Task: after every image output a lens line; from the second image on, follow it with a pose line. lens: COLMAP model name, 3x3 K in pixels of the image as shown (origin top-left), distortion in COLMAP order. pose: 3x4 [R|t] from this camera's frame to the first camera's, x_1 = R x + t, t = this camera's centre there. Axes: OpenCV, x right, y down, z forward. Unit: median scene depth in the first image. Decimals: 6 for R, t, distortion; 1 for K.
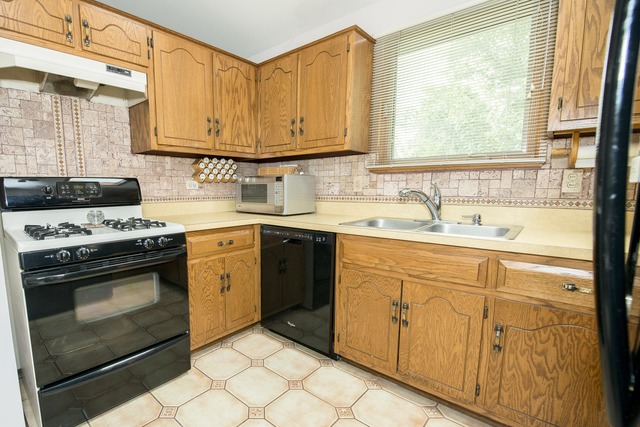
lens RADIAL K [[299.9, 0, 259.7], [0, 299.9, 228.7], [0, 0, 1]] dist [-0.025319, -0.000155]
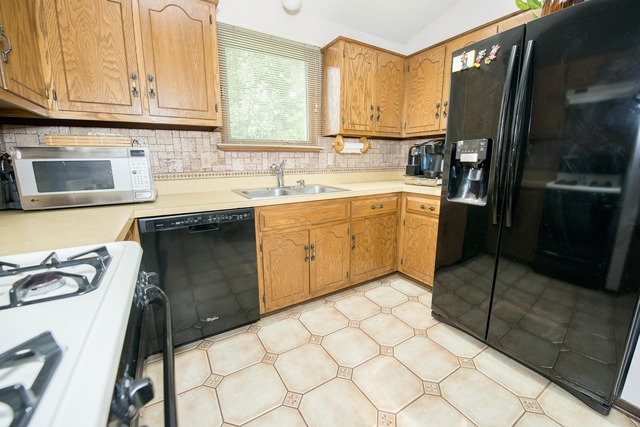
lens RADIAL K [[260.5, 0, 315.7], [0, 260.5, 209.9], [0, 0, 1]] dist [-0.021852, -0.000250]
pose [[0.238251, -0.179071, 0.954552, -0.574237], [0.133220, 0.979590, 0.150517, -0.085489], [-0.962023, 0.091304, 0.257245, 0.544785]]
